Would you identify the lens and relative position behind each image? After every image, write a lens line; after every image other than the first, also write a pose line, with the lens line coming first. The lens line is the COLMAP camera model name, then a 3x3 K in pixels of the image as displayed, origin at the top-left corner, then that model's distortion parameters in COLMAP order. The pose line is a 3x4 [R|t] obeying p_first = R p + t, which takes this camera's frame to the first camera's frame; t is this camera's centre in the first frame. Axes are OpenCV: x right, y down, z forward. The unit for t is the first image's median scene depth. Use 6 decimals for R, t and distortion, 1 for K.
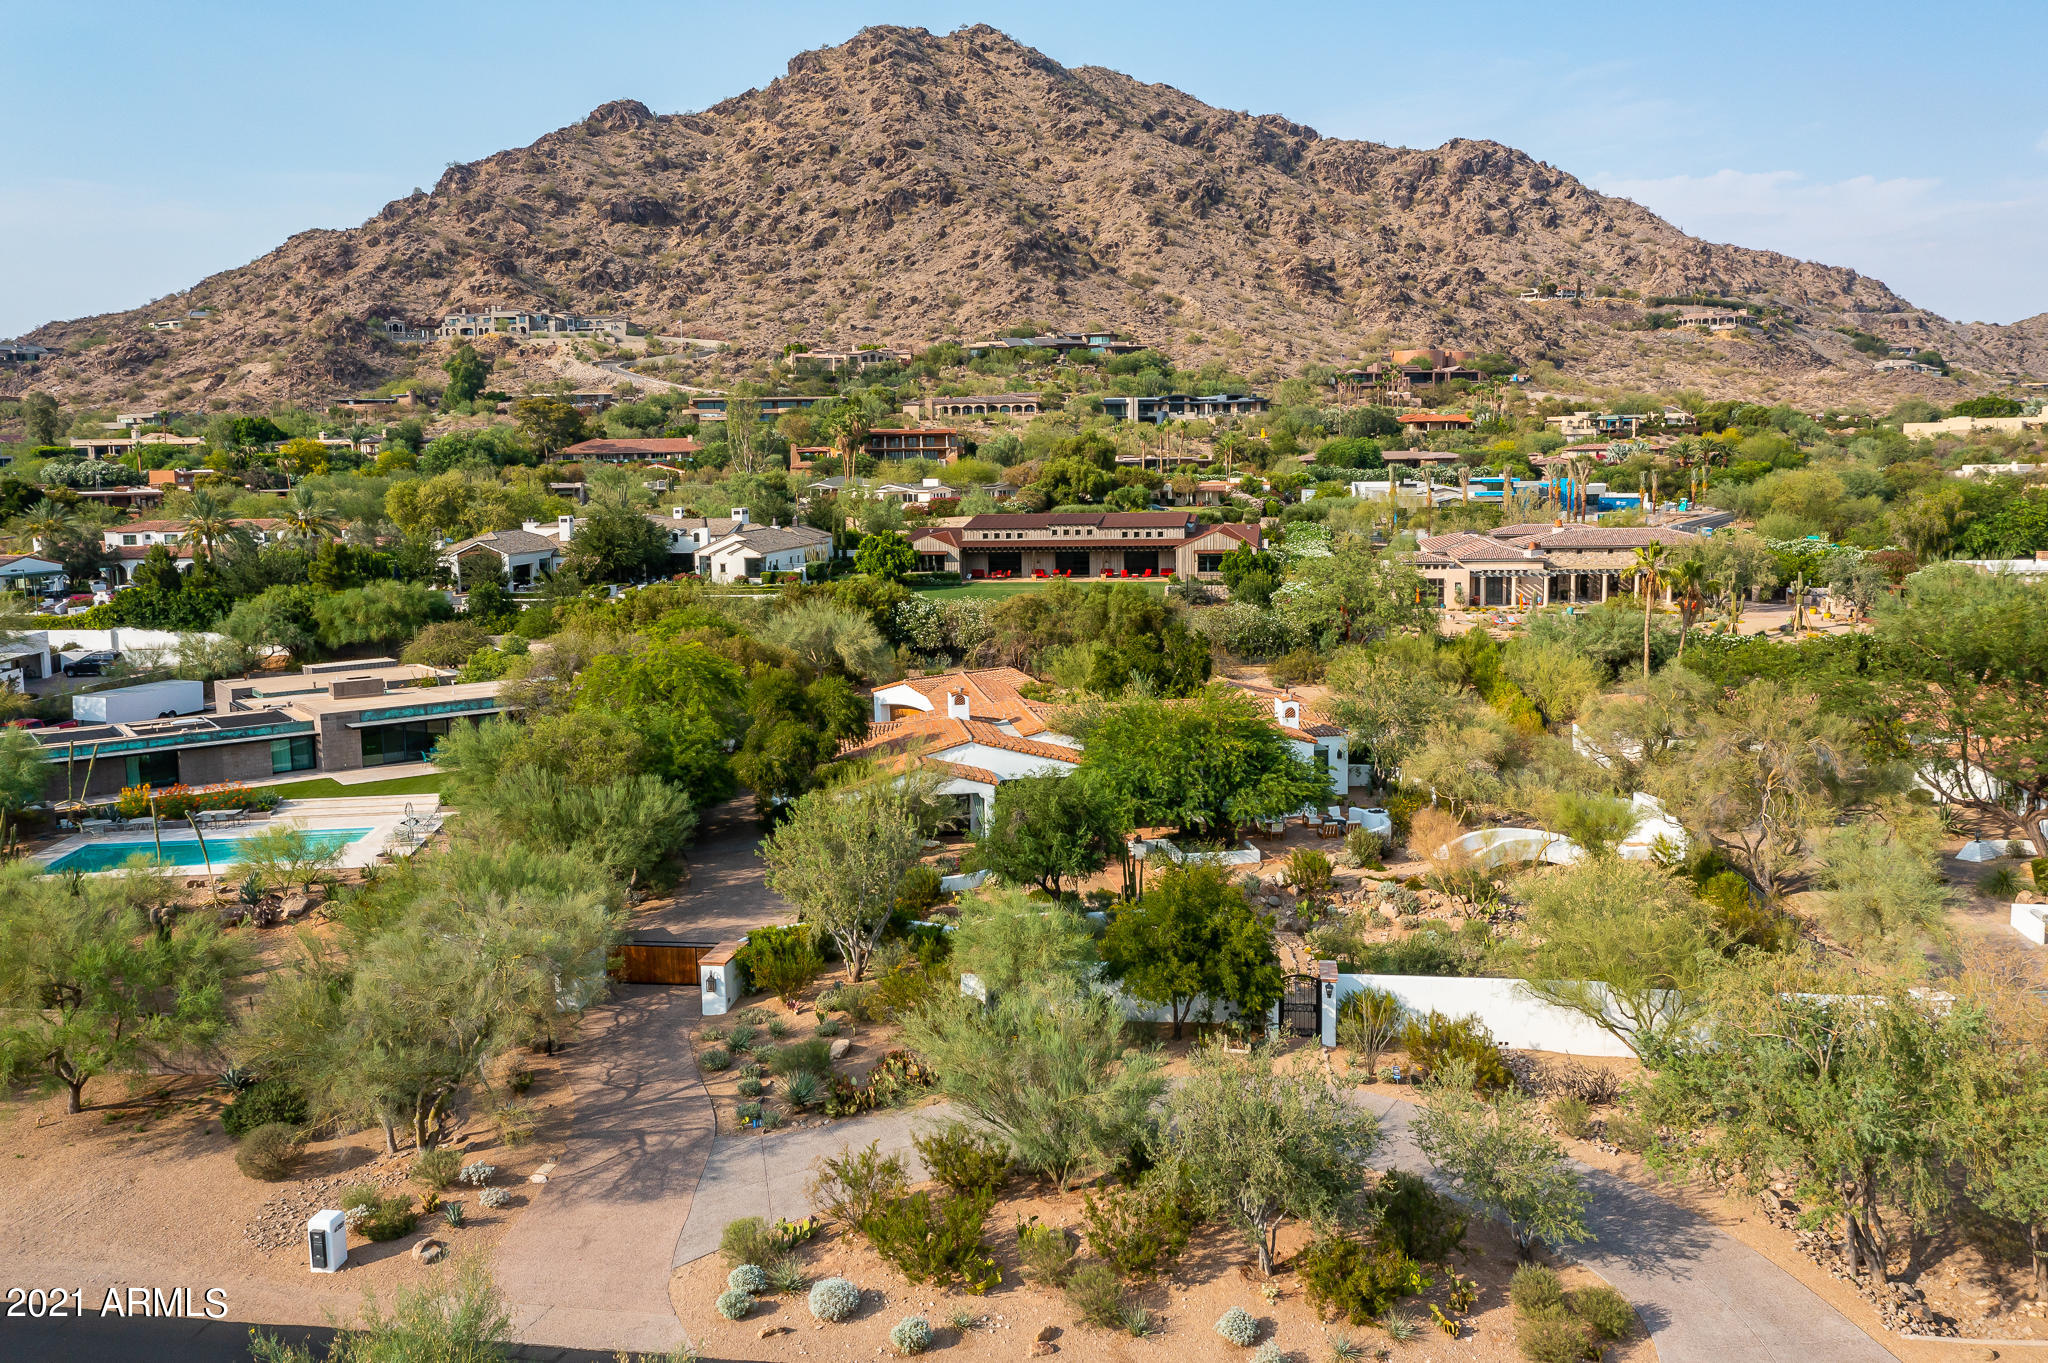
lens RADIAL K [[1304.5, 0, 1024.0], [0, 1304.5, 681.5], [0, 0, 1]] dist [-0.014828, 0.028096]
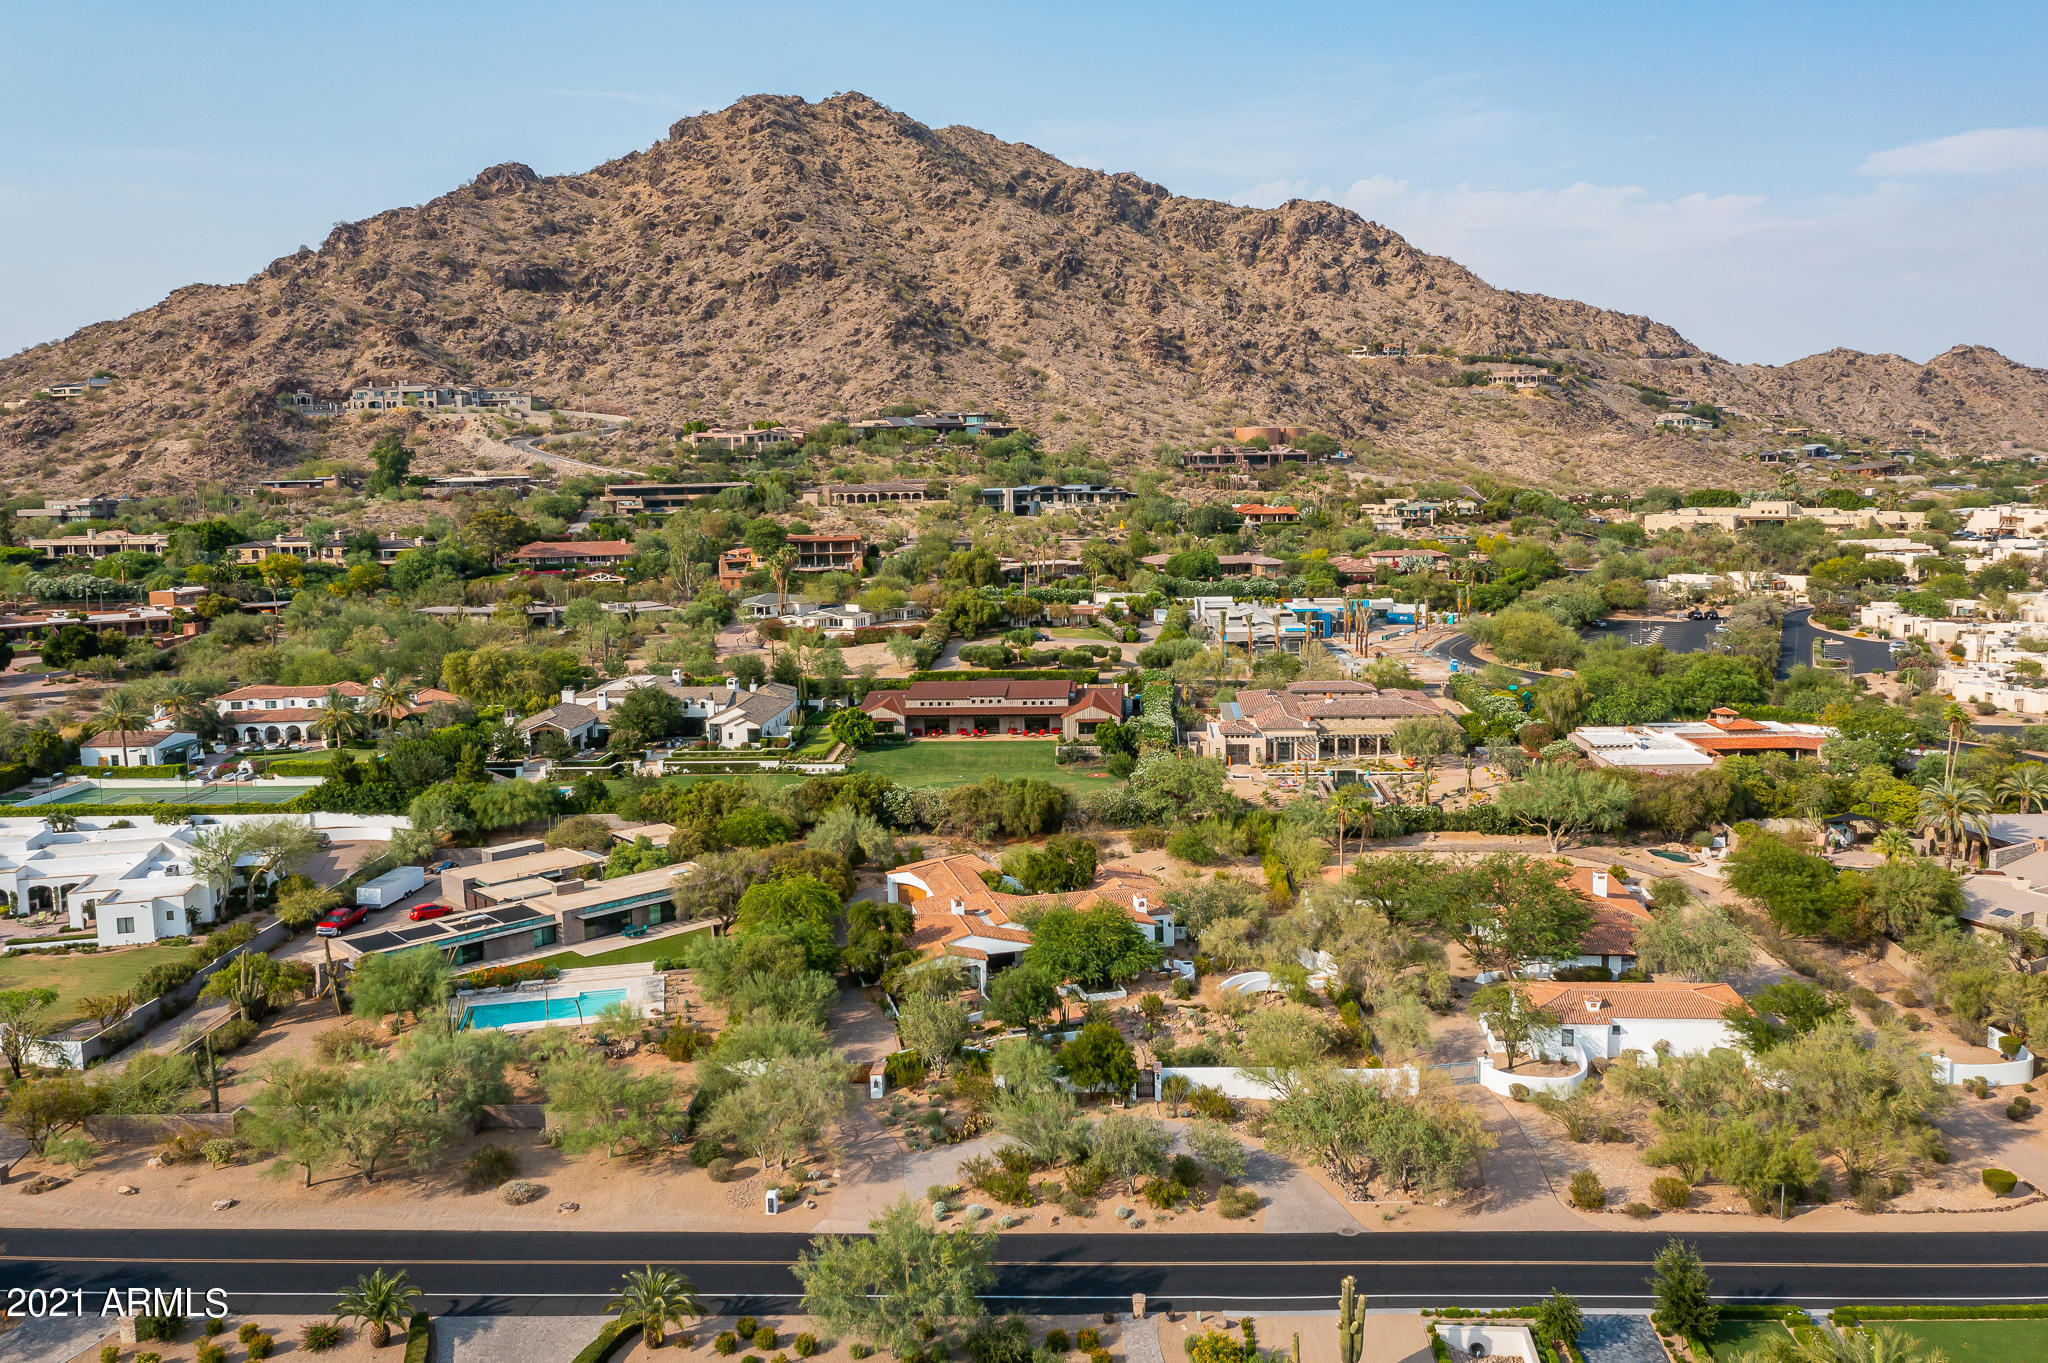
lens RADIAL K [[1304.5, 0, 1024.0], [0, 1304.5, 681.5], [0, 0, 1]] dist [-0.014828, 0.028096]
pose [[0.994419, -0.012409, 0.104774, -0.017979], [0.012563, 0.999921, -0.000810, -0.035890], [-0.104756, 0.002122, 0.994496, -0.097896]]
